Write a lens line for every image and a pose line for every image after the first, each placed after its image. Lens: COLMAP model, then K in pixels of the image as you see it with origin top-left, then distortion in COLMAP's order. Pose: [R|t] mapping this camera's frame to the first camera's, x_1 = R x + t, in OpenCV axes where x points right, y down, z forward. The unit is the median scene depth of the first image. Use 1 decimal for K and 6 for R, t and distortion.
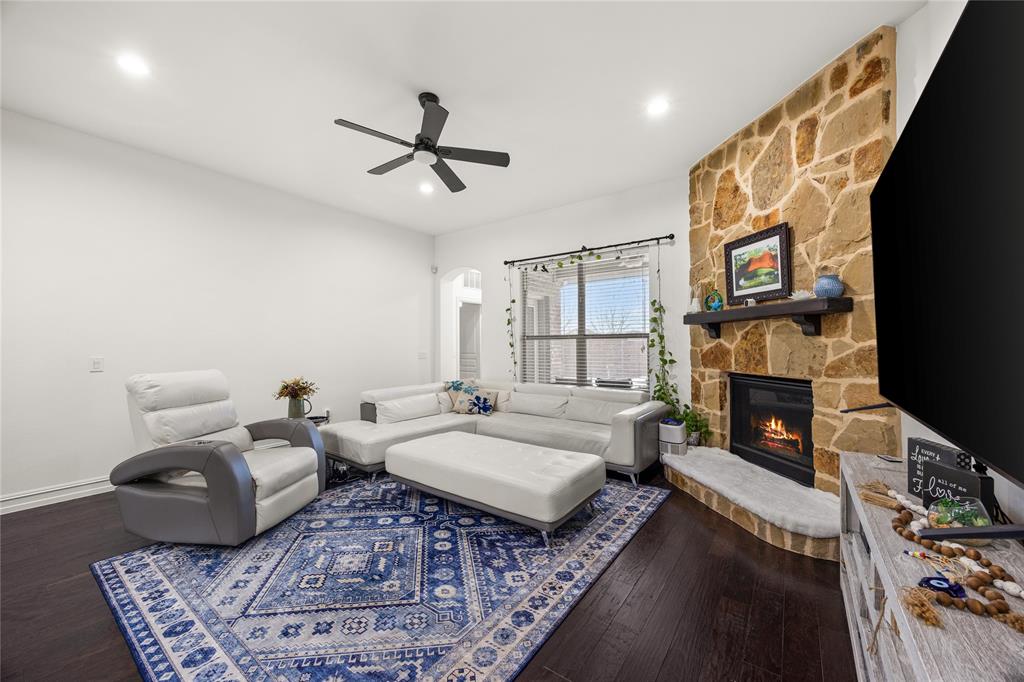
lens RADIAL K [[387.2, 0, 513.3], [0, 387.2, 342.7], [0, 0, 1]] dist [-0.002813, -0.000243]
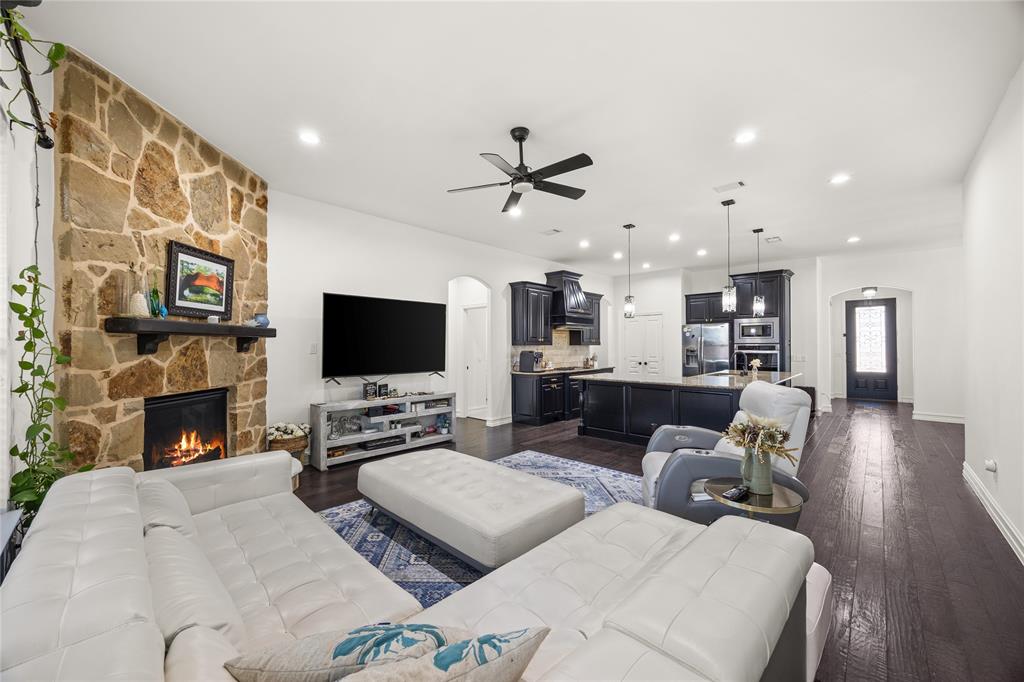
lens RADIAL K [[387.2, 0, 513.3], [0, 387.2, 342.7], [0, 0, 1]] dist [-0.002813, -0.000243]
pose [[-0.991728, 0.009607, 0.128001, -0.287199], [0.007631, 0.999844, -0.015912, -0.017904], [-0.128134, -0.014804, -0.991646, 1.783342]]
